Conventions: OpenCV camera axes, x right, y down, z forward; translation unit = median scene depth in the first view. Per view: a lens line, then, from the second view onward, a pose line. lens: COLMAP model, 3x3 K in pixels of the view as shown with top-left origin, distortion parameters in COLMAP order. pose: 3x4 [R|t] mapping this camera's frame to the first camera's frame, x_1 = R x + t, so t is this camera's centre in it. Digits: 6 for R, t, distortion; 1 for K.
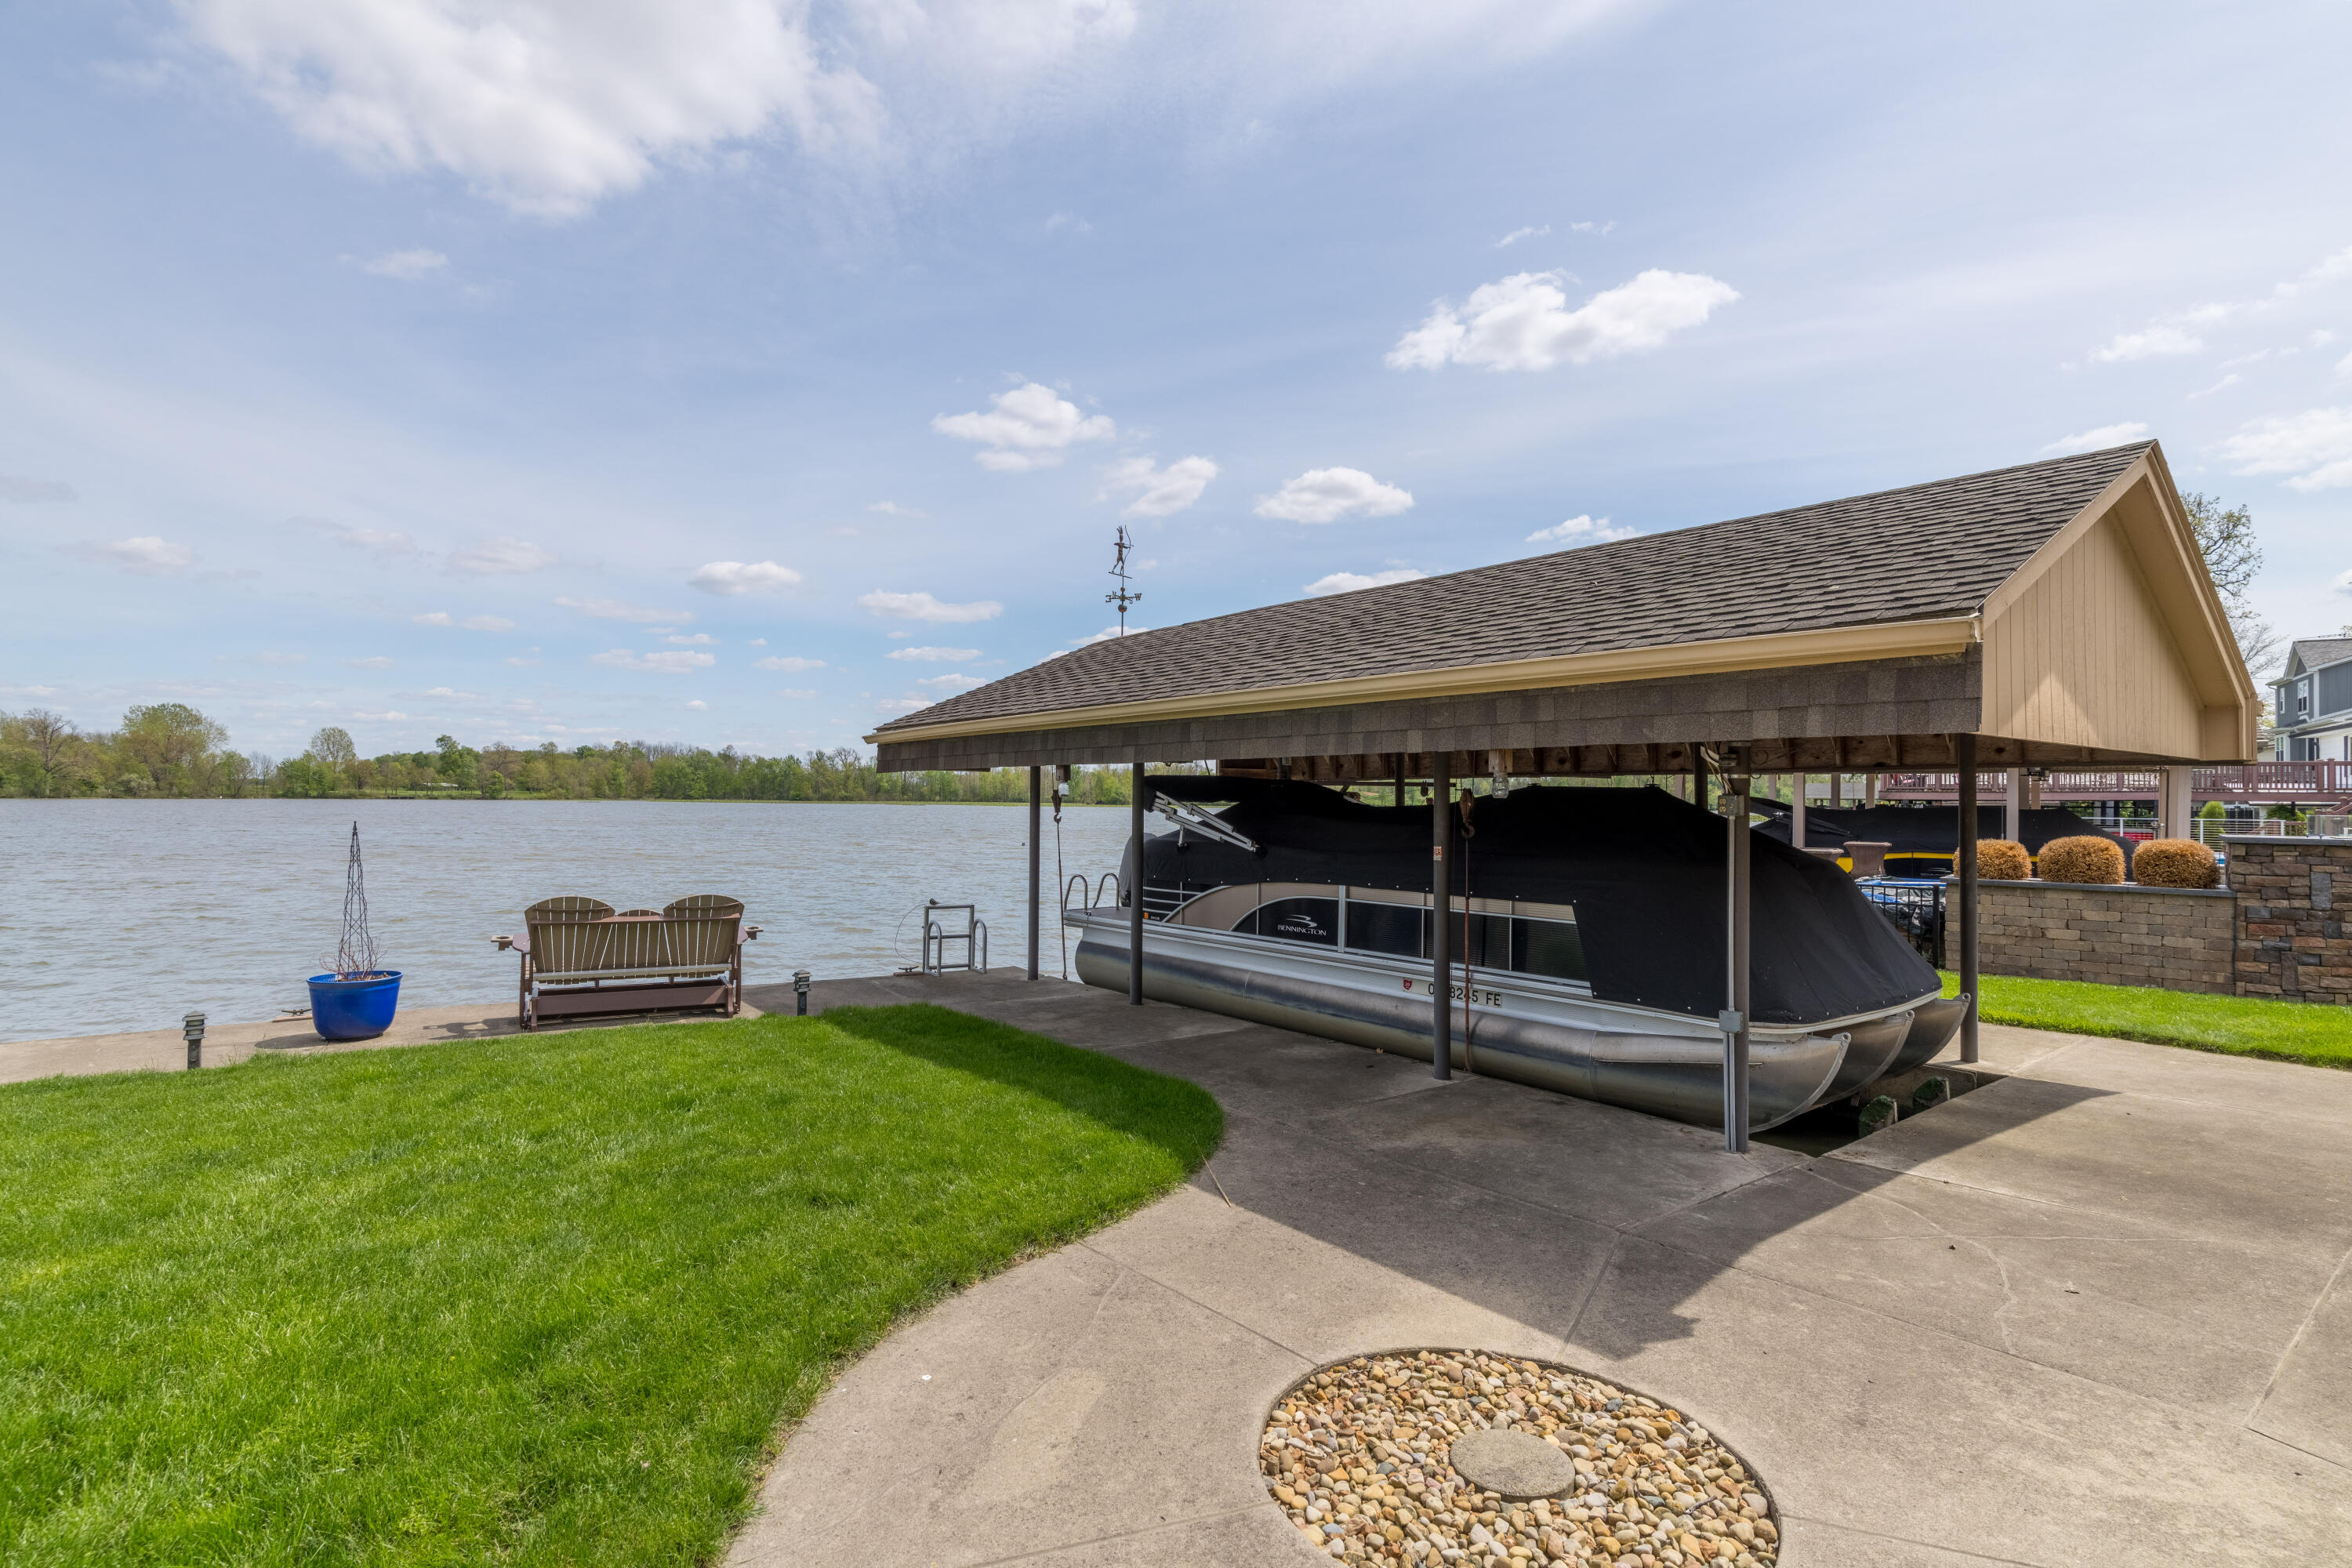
lens RADIAL K [[1127.8, 0, 1179.5], [0, 1127.8, 790.6], [0, 0, 1]] dist [-0.000910, 0.002711]
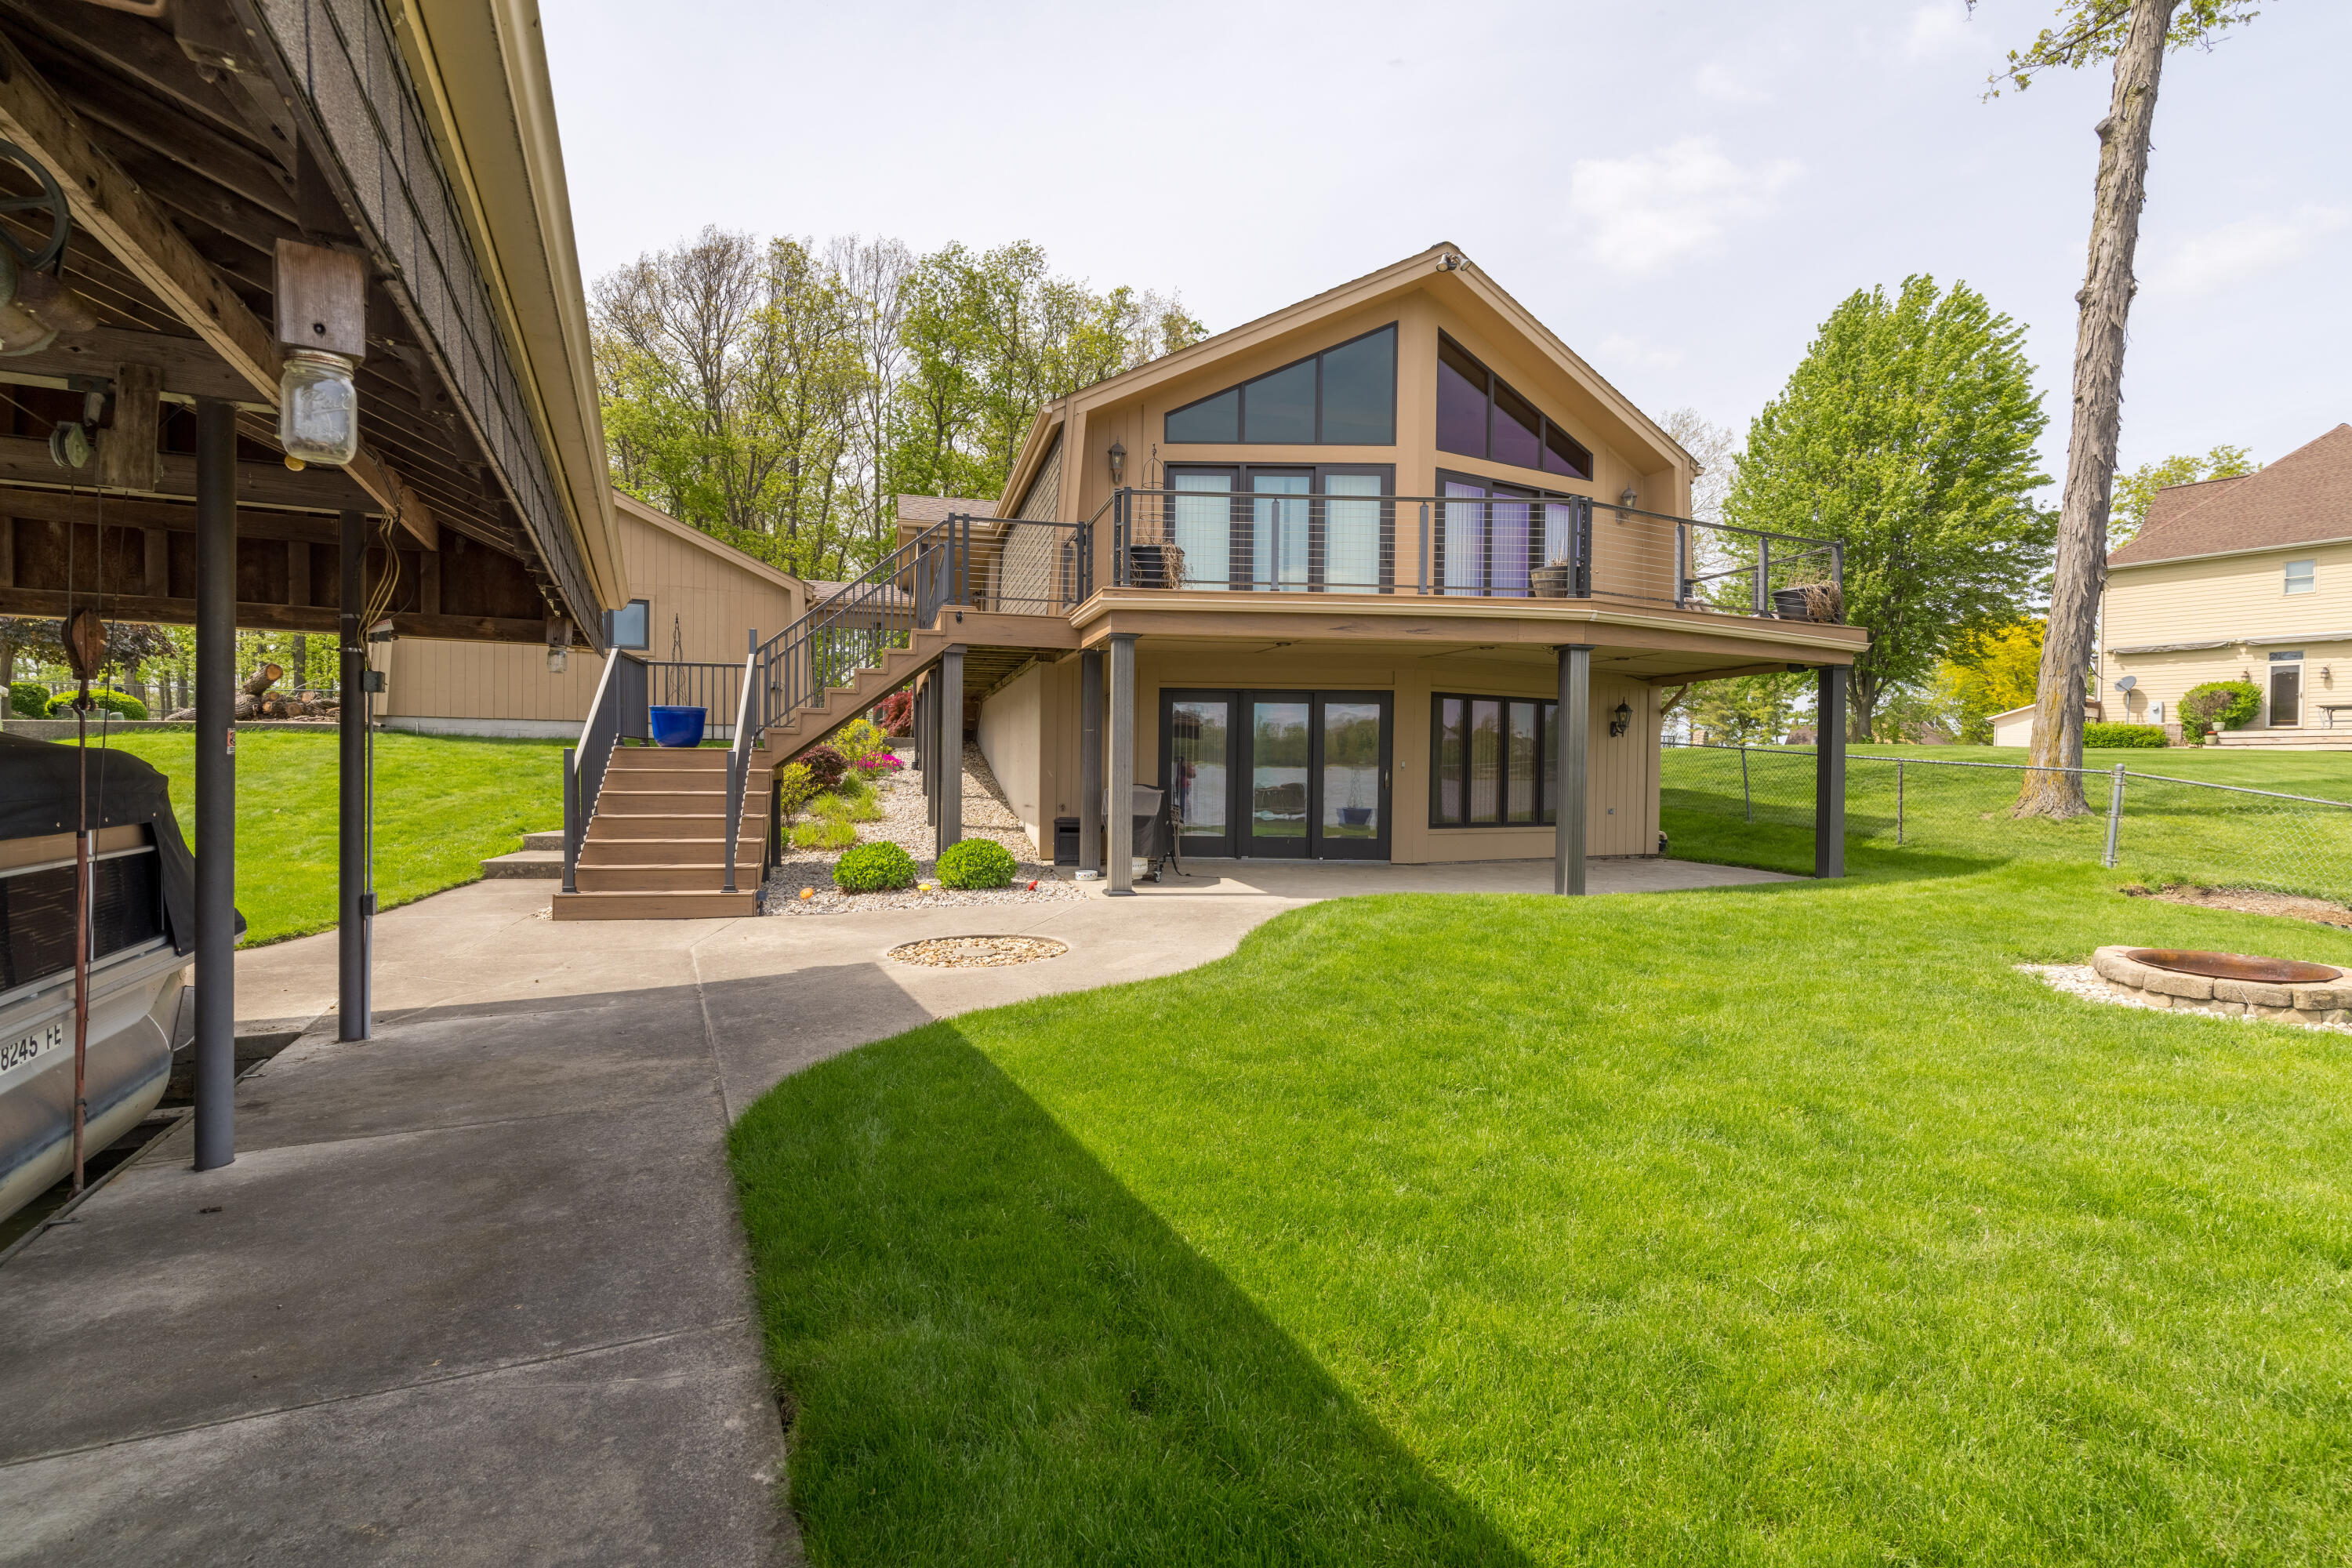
lens RADIAL K [[1127.8, 0, 1181.0], [0, 1127.8, 761.9], [0, 0, 1]] dist [-0.000910, 0.002711]
pose [[-0.971597, -0.020754, 0.235731, -0.226592], [-0.023928, 0.999657, -0.010614, 0.039507], [-0.235430, -0.015954, -0.971760, 0.958777]]
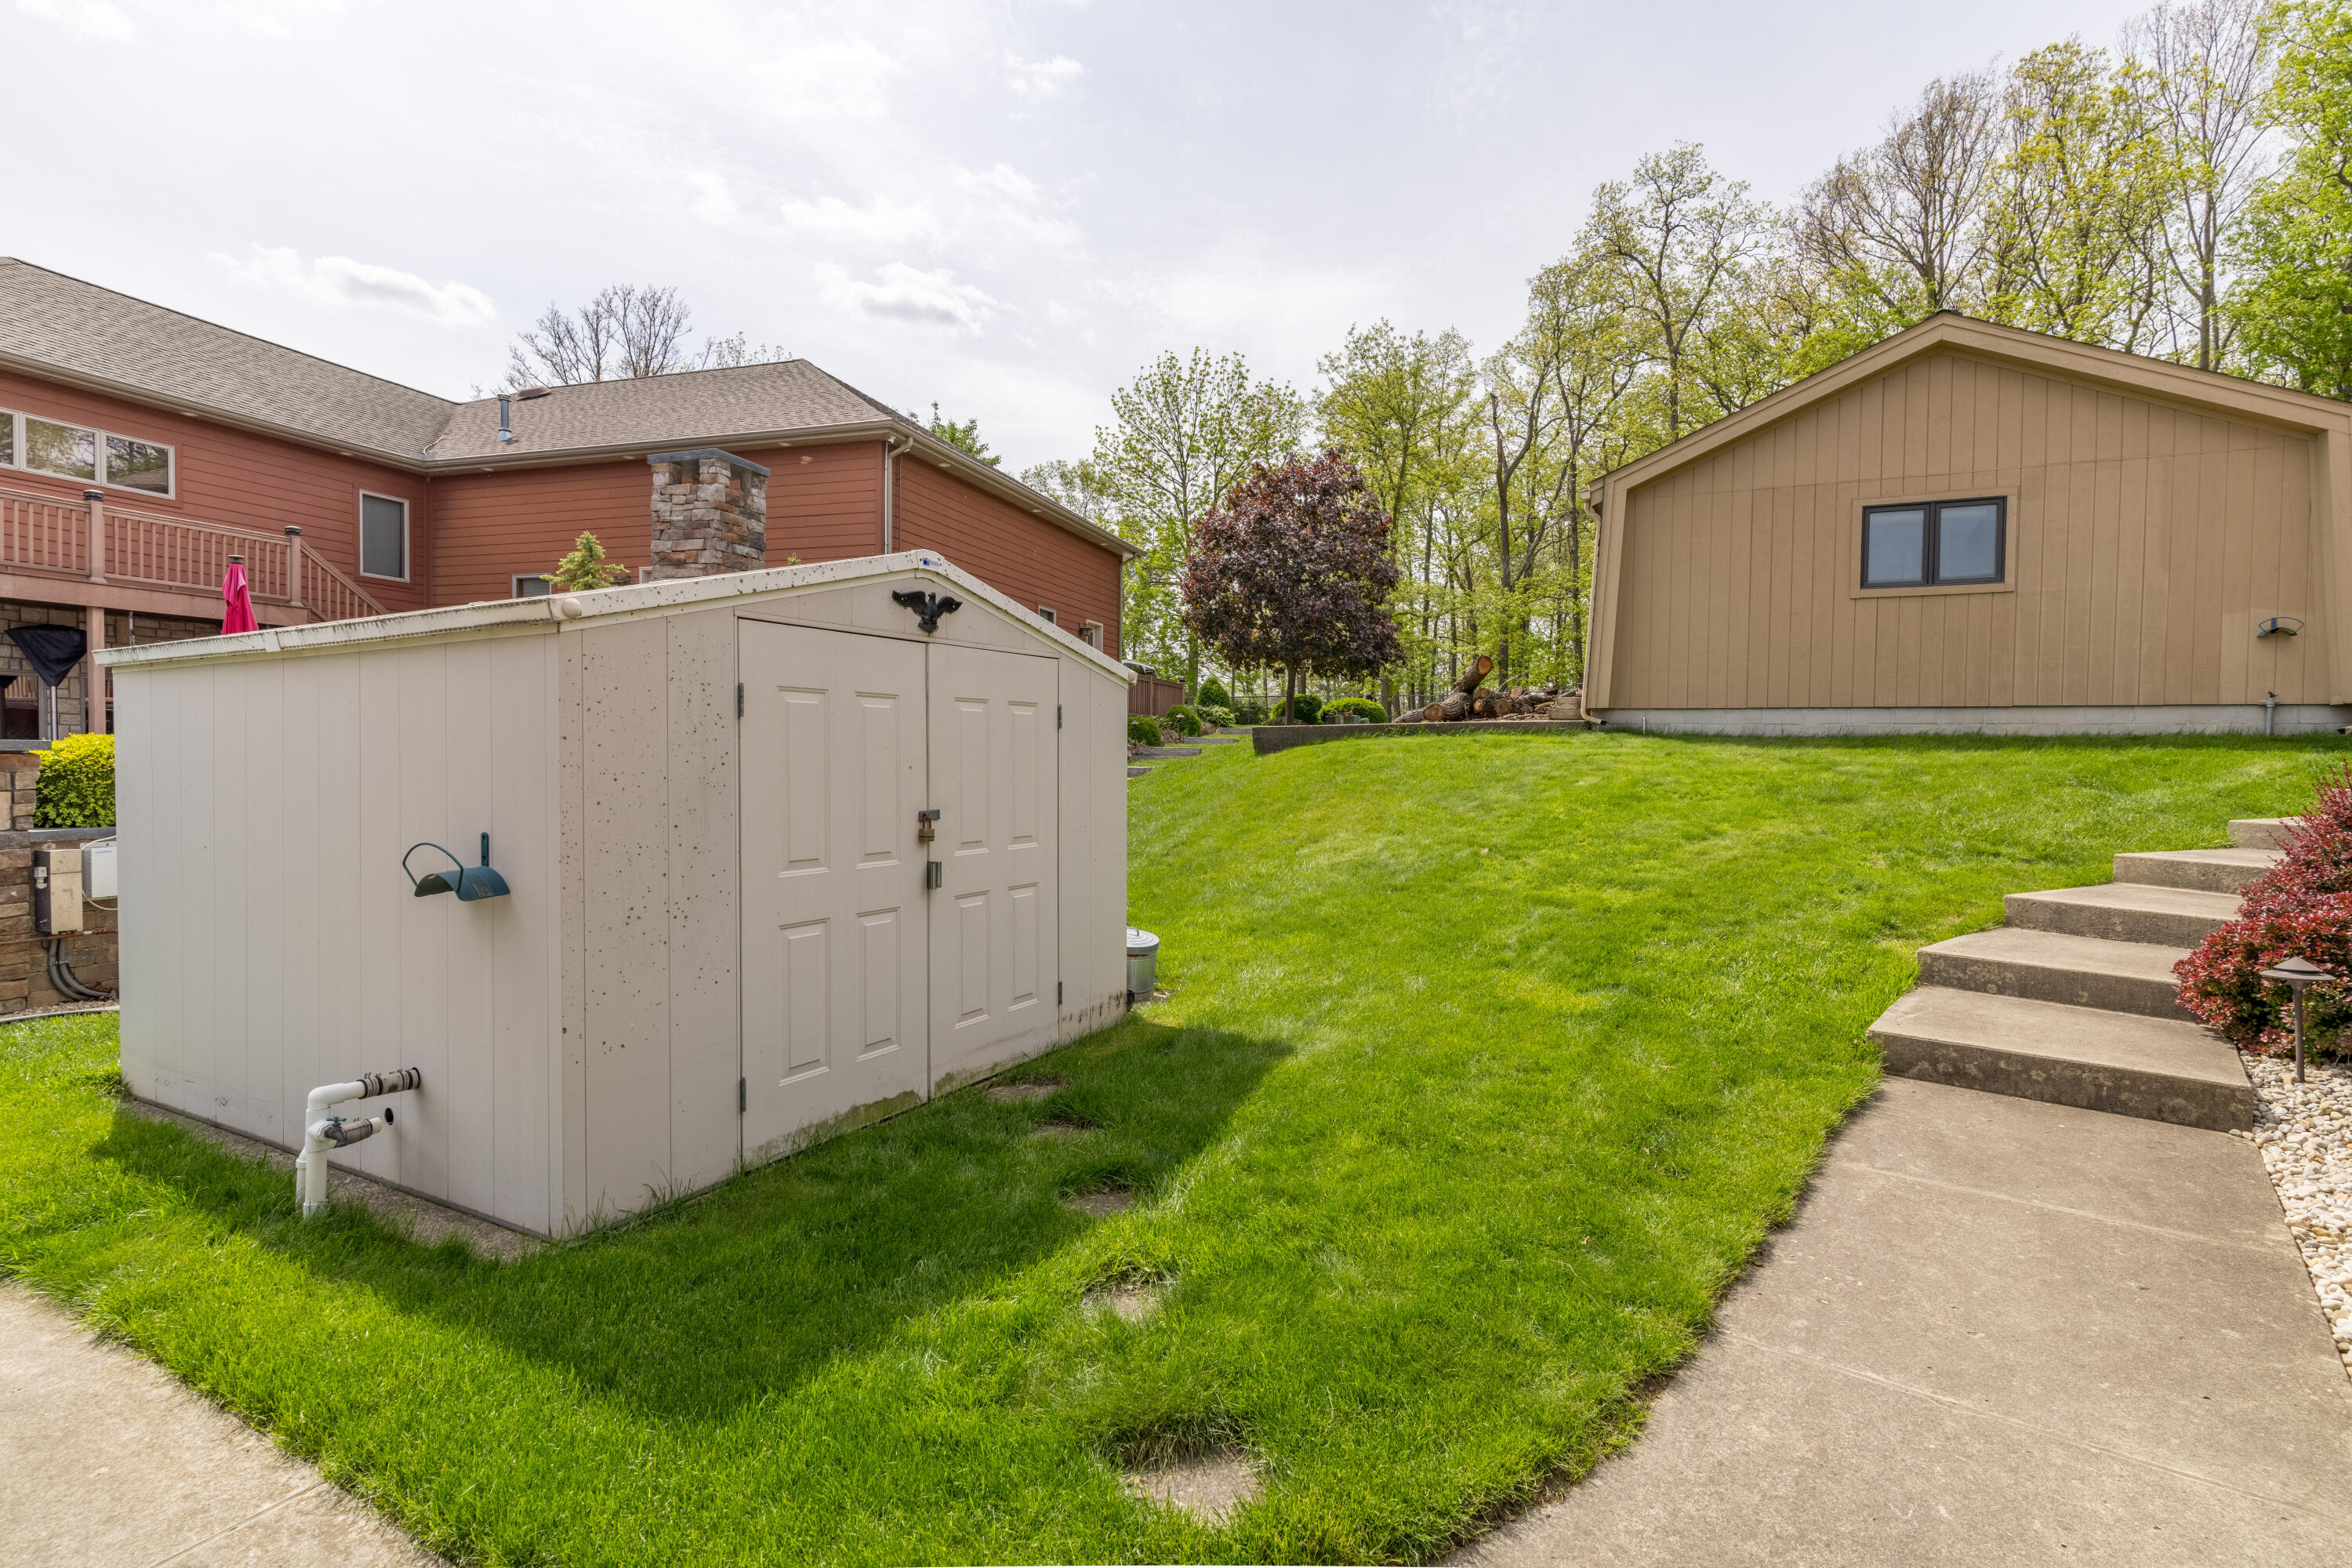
lens RADIAL K [[1127.8, 0, 1175.6], [0, 1127.8, 767.1], [0, 0, 1]] dist [-0.000910, 0.002711]
pose [[-0.377855, -0.027489, 0.925457, 0.369576], [-0.022354, 0.999539, 0.020563, 0.029502], [-0.925595, -0.012918, -0.378295, 0.497124]]
